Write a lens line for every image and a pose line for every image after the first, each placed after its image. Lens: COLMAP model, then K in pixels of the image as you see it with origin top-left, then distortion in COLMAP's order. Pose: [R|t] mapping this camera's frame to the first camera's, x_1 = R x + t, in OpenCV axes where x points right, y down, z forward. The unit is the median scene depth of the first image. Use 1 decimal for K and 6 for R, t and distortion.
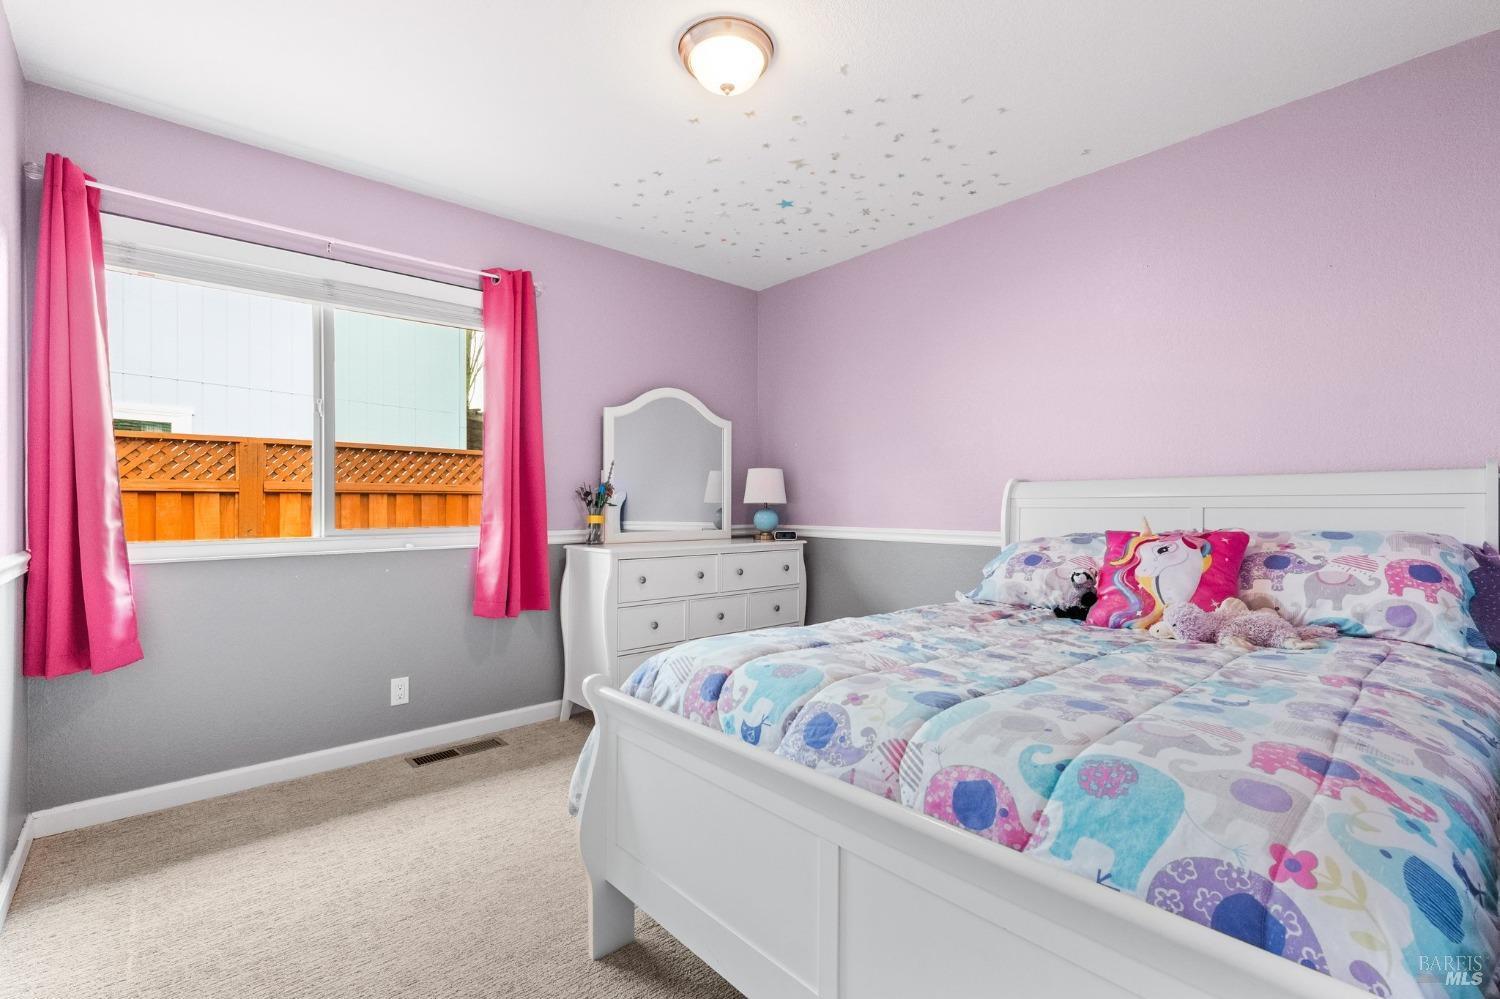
lens RADIAL K [[658.9, 0, 726.0], [0, 658.9, 469.7], [0, 0, 1]] dist [0.000258, 0.000026]
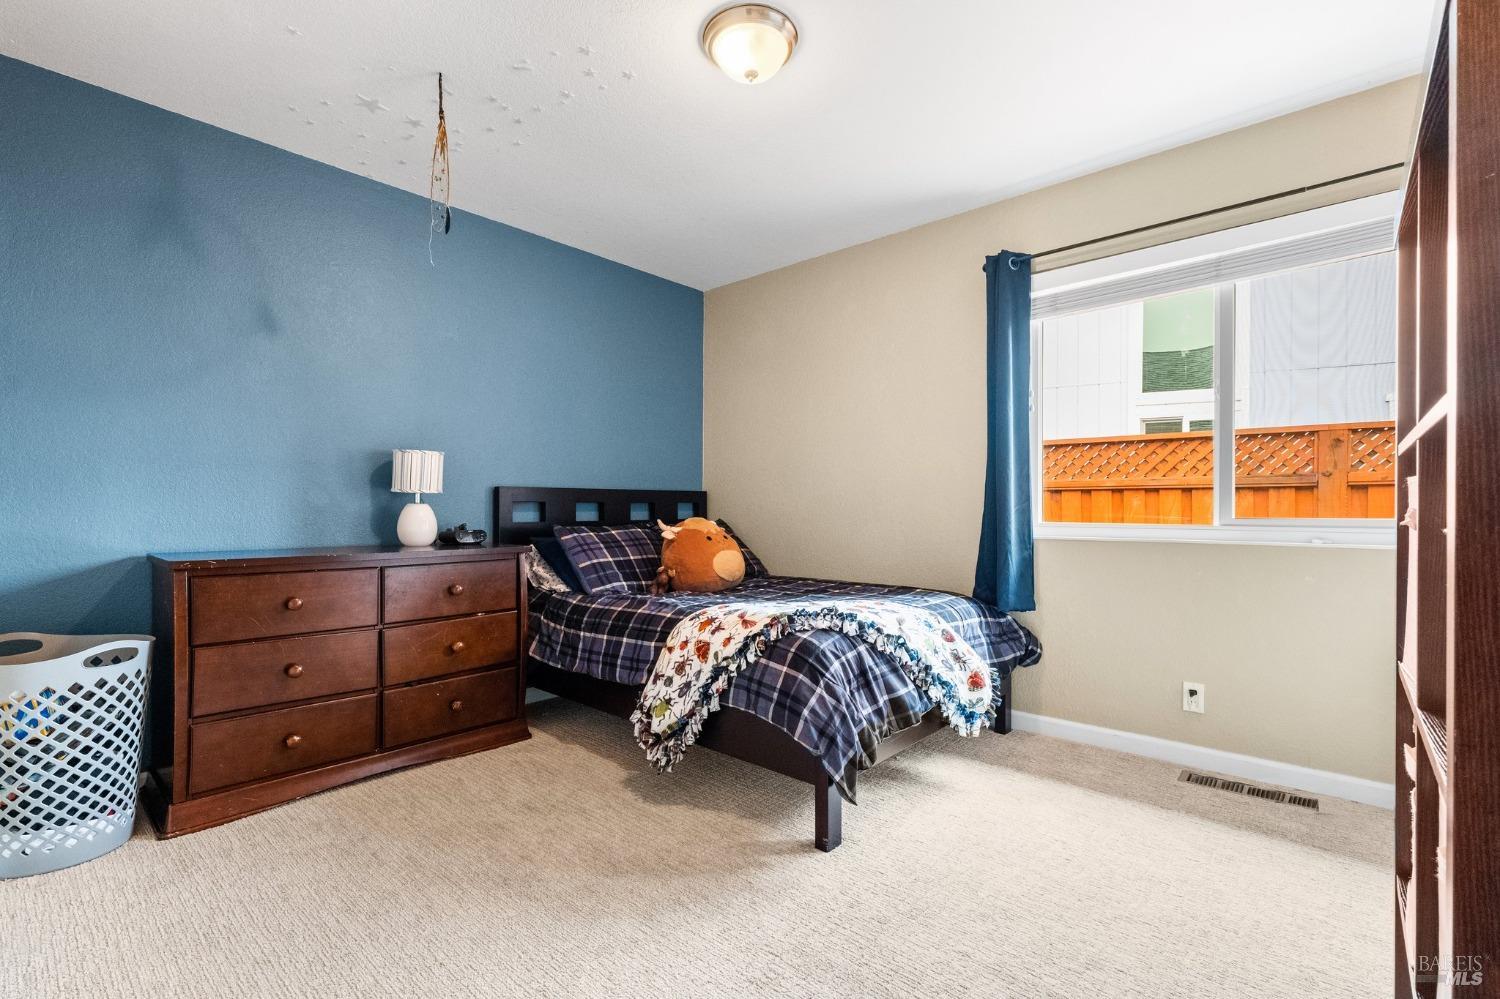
lens RADIAL K [[651.3, 0, 752.0], [0, 651.3, 517.7], [0, 0, 1]] dist [-0.002083, 0.000243]
pose [[0.126472, 0.021122, -0.991745, 0.246822], [0.062459, 0.997620, 0.029212, 0.010508], [0.990002, -0.065638, 0.124852, 0.211993]]
